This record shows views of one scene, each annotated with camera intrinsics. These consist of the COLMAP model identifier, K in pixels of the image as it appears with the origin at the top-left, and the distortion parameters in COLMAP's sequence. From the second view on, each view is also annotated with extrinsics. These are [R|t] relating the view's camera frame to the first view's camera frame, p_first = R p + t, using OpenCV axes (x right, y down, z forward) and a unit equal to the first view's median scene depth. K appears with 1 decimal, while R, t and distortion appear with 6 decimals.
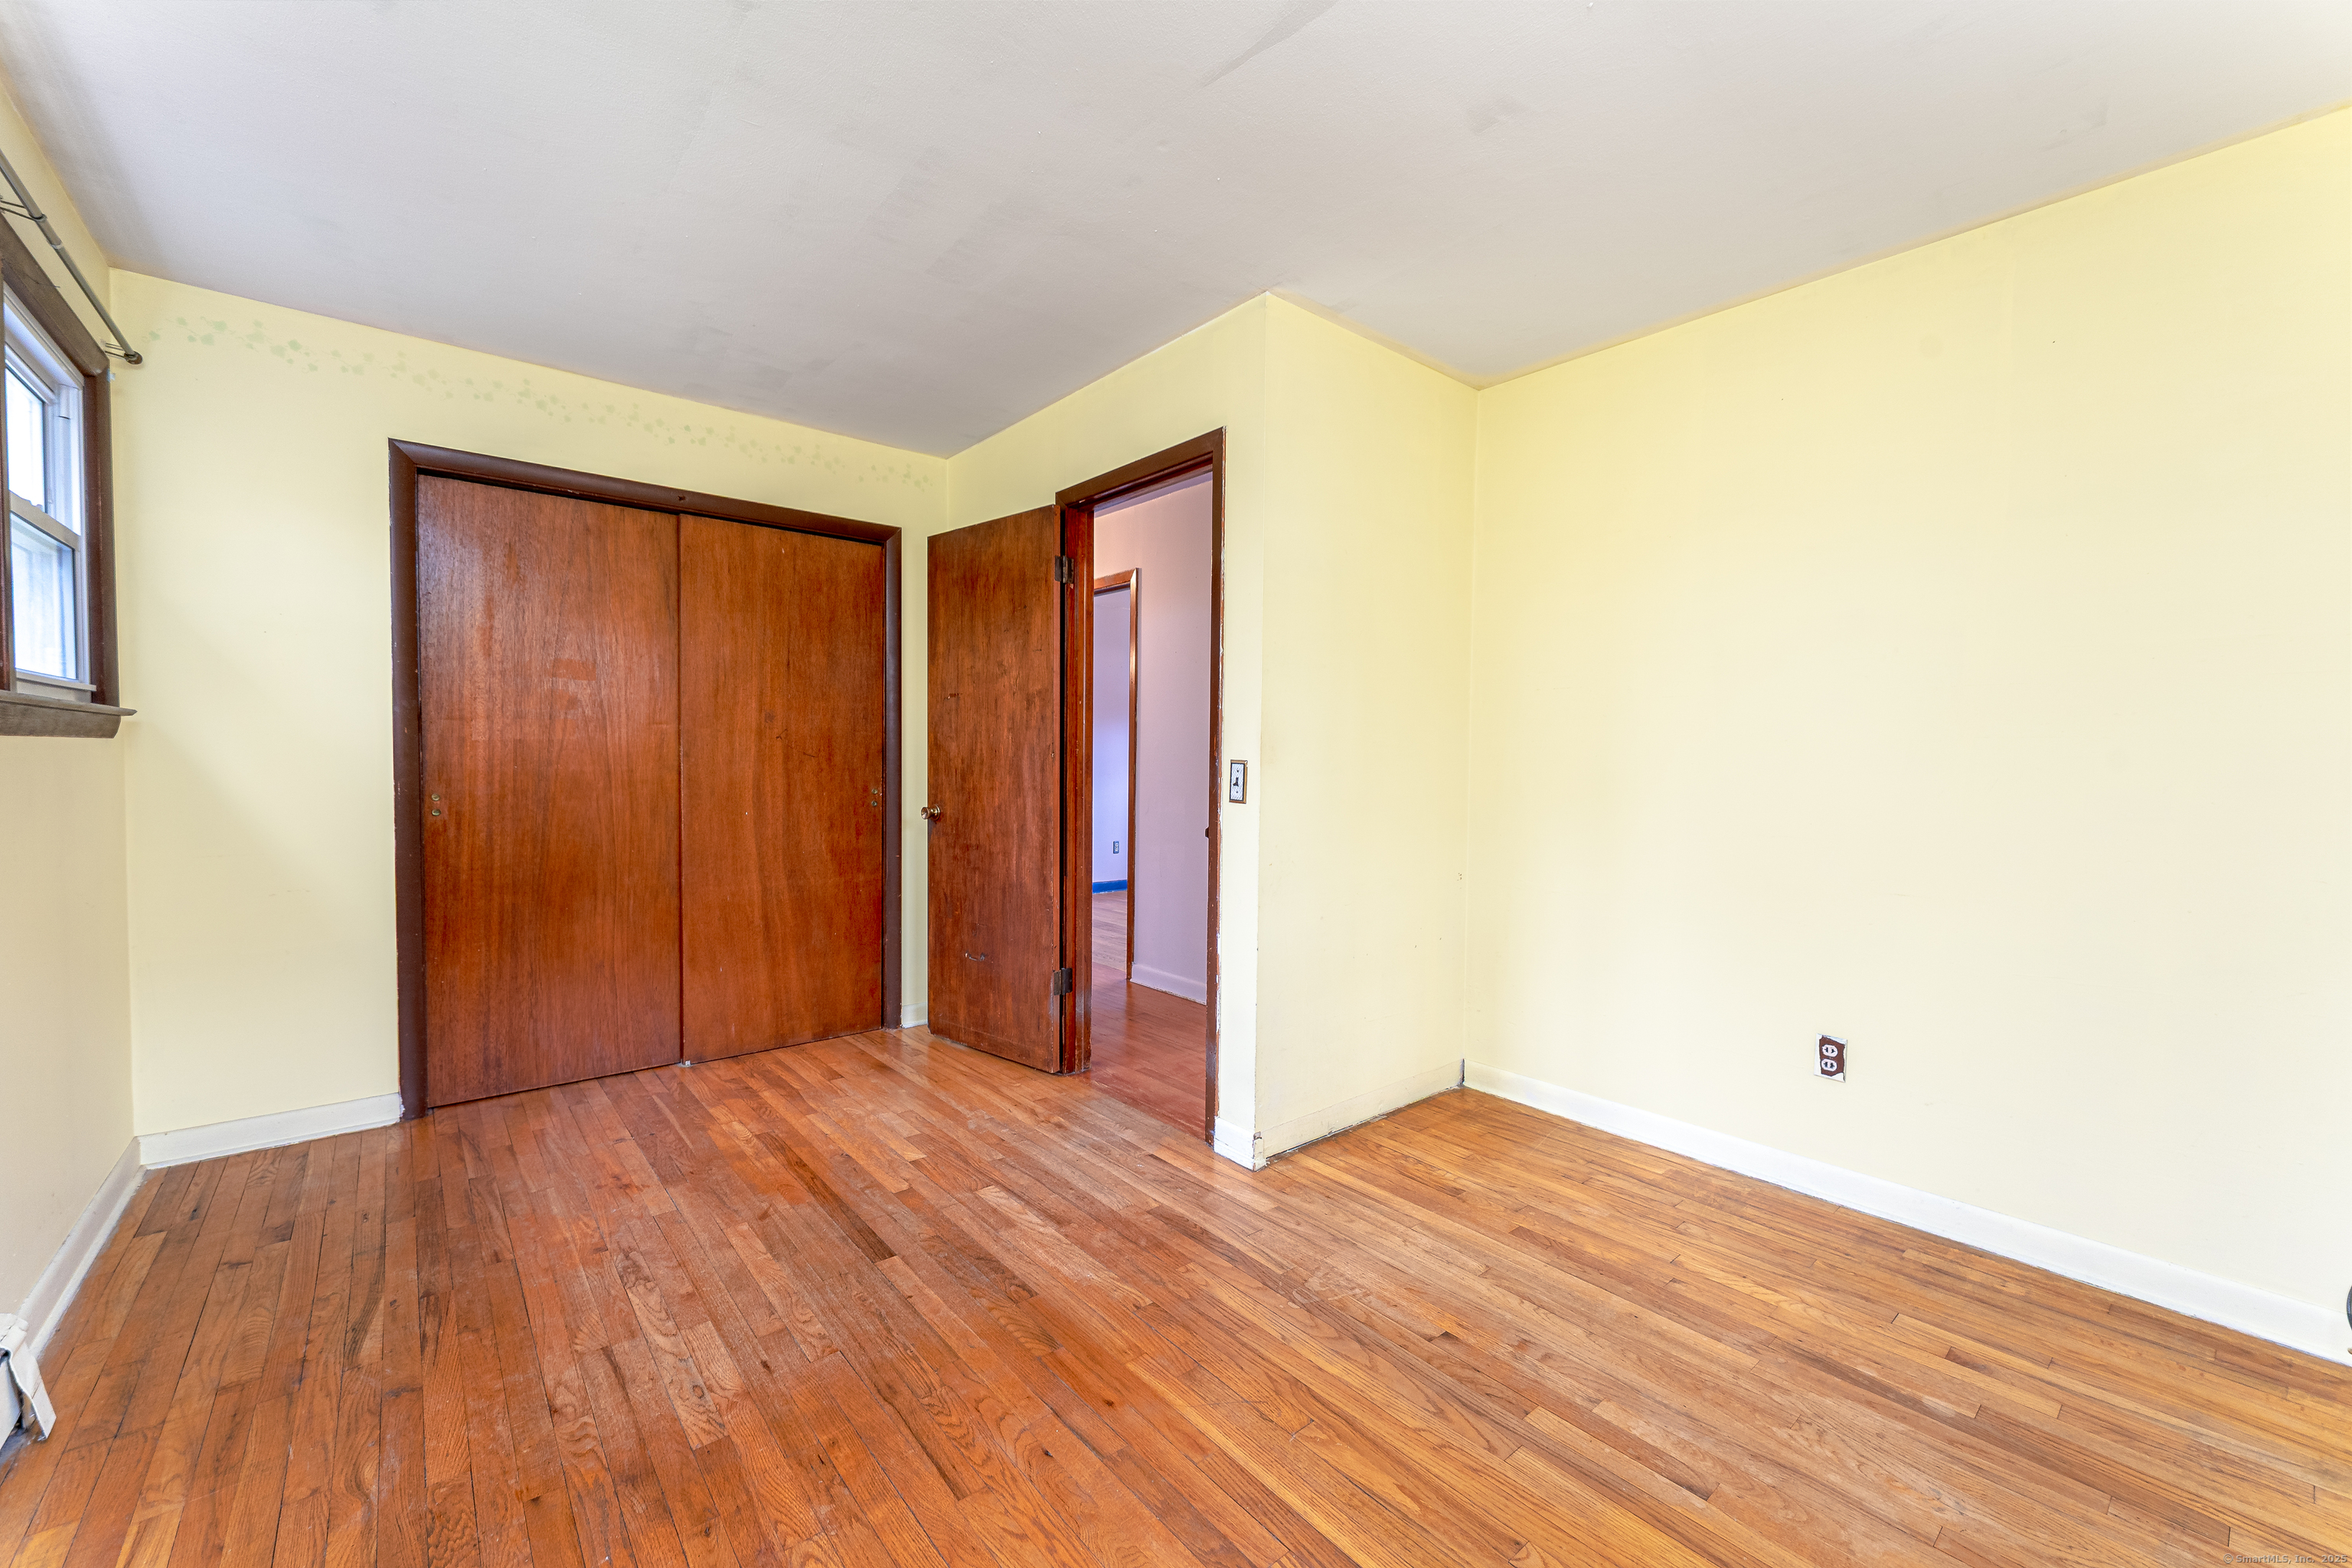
lens RADIAL K [[937.9, 0, 1176.0], [0, 937.9, 784.0], [0, 0, 1]] dist [0.009226, 0.000016]
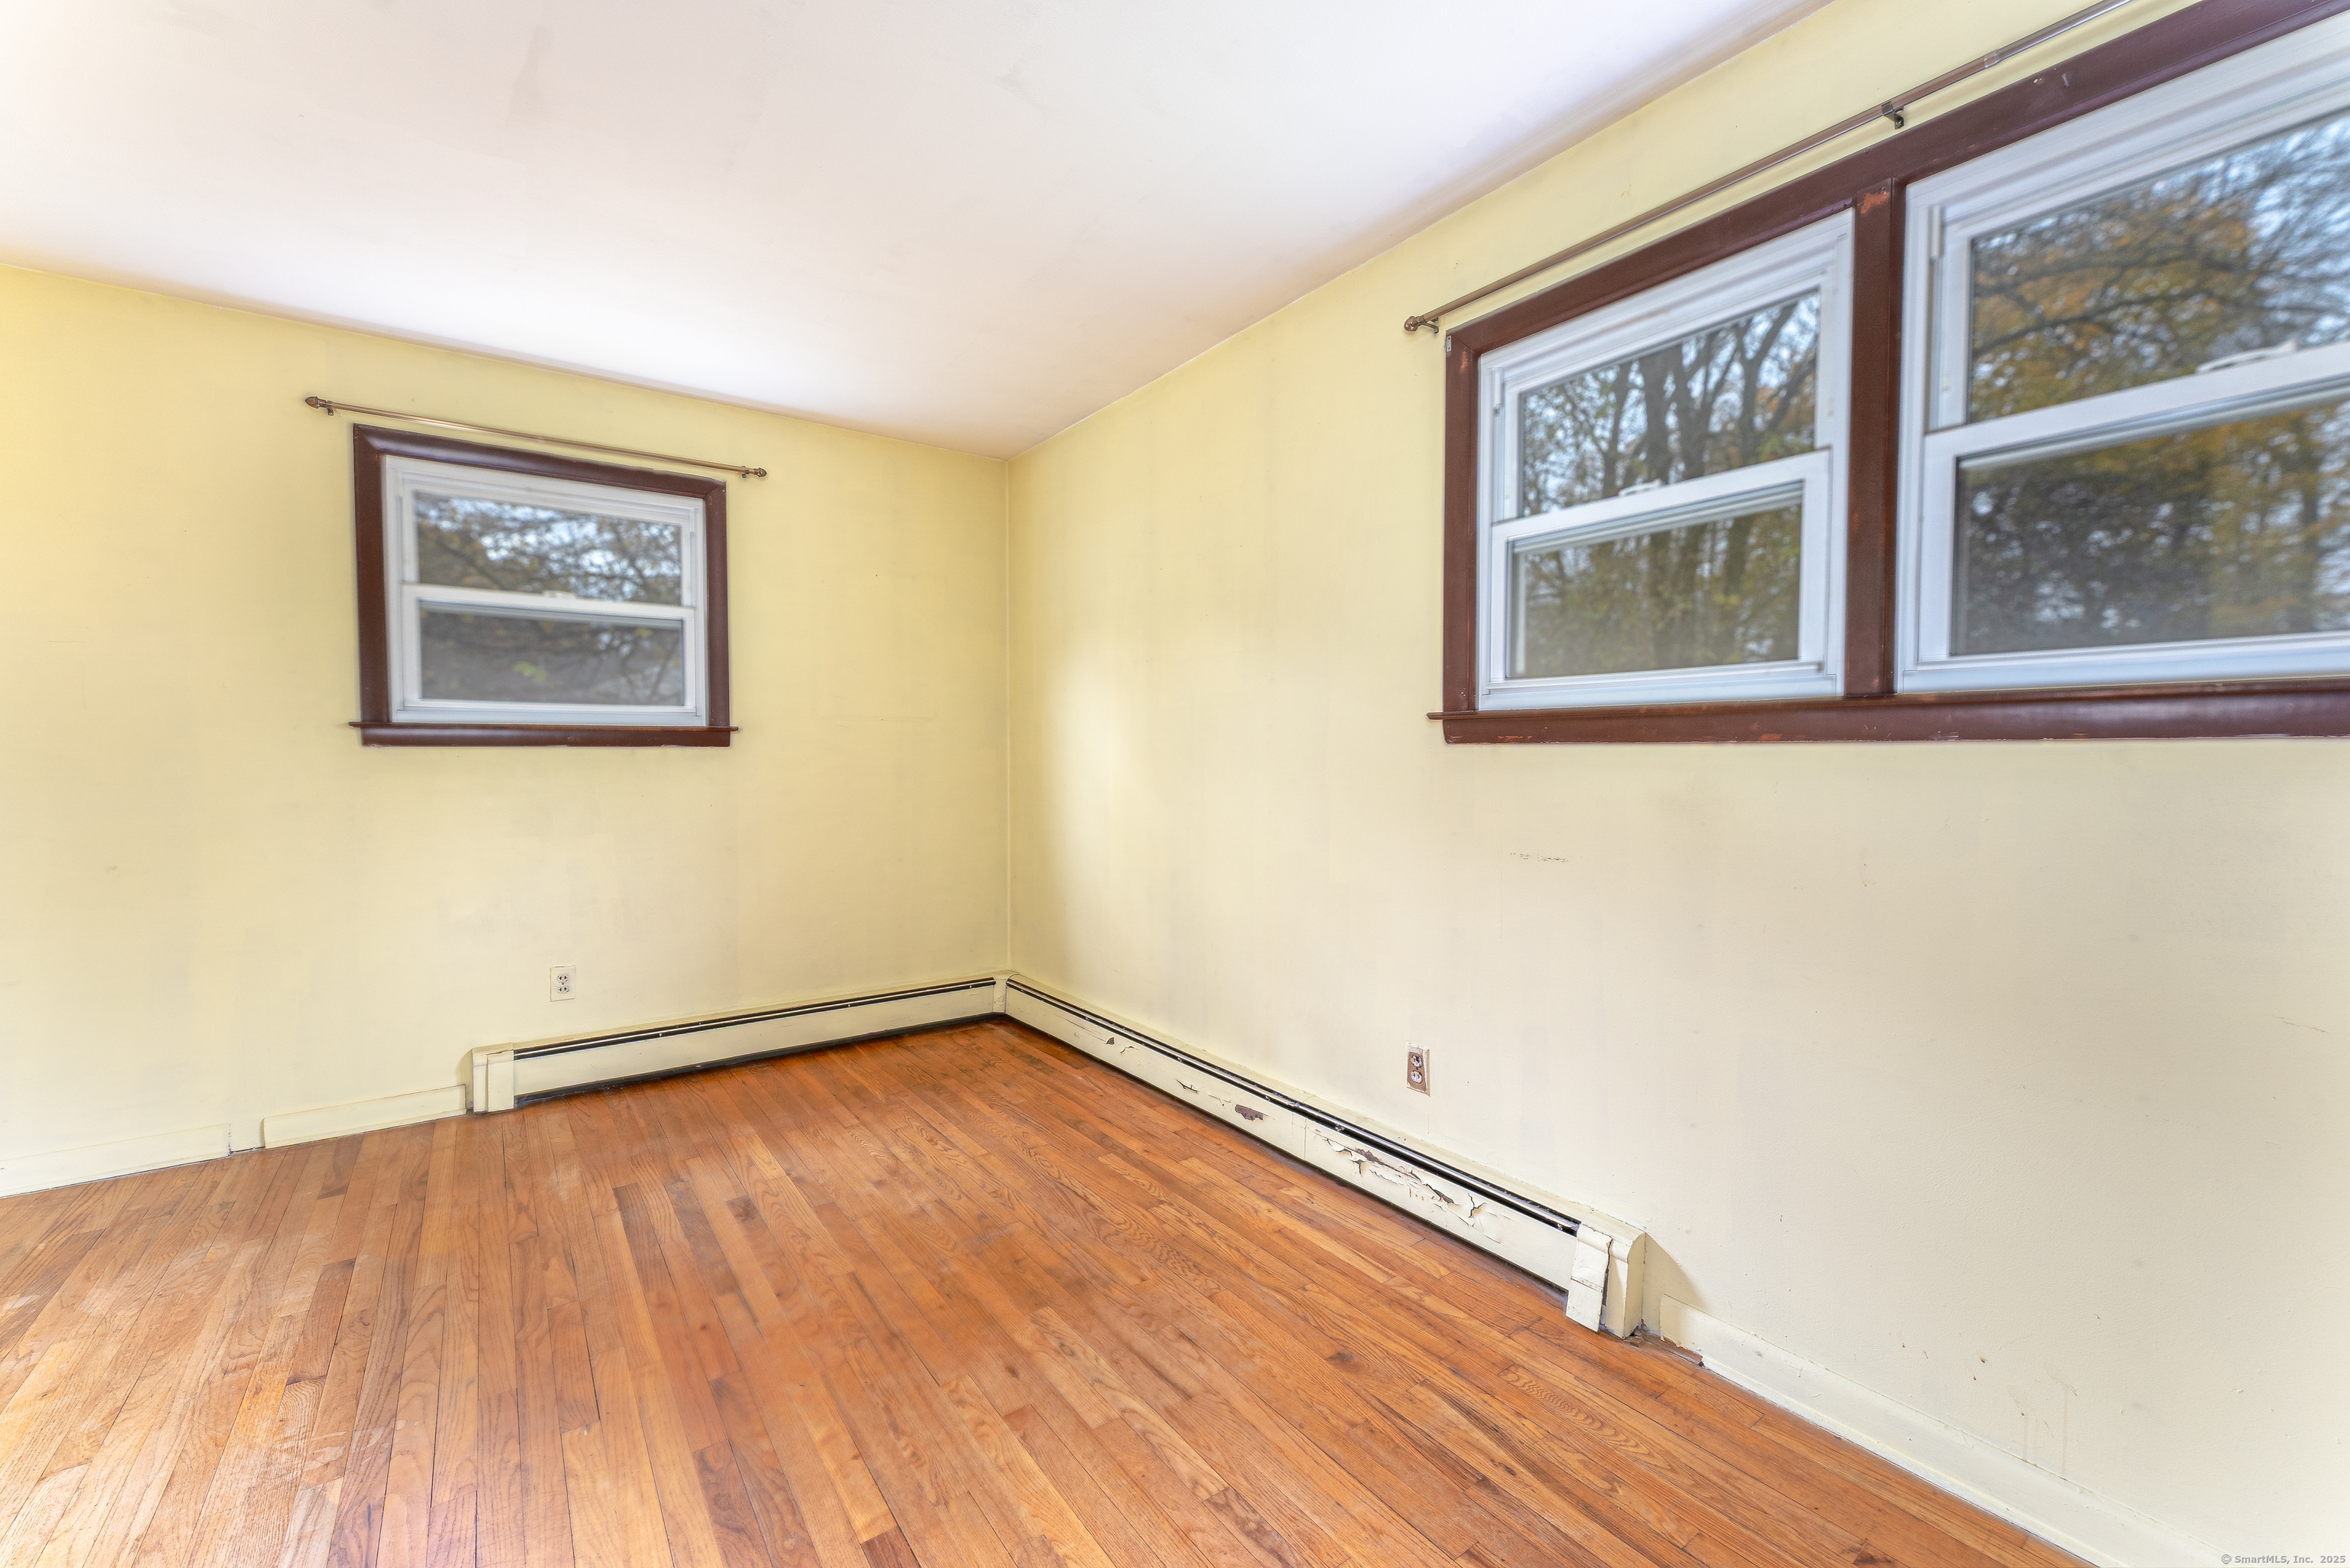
lens RADIAL K [[937.0, 0, 1175.0], [0, 937.0, 784.0], [0, 0, 1]] dist [0.009226, 0.000016]
pose [[-0.998022, -0.006982, 0.062475, -0.670686], [-0.002923, 0.997892, 0.064826, -0.067866], [-0.062796, 0.064515, -0.995939, 1.957975]]
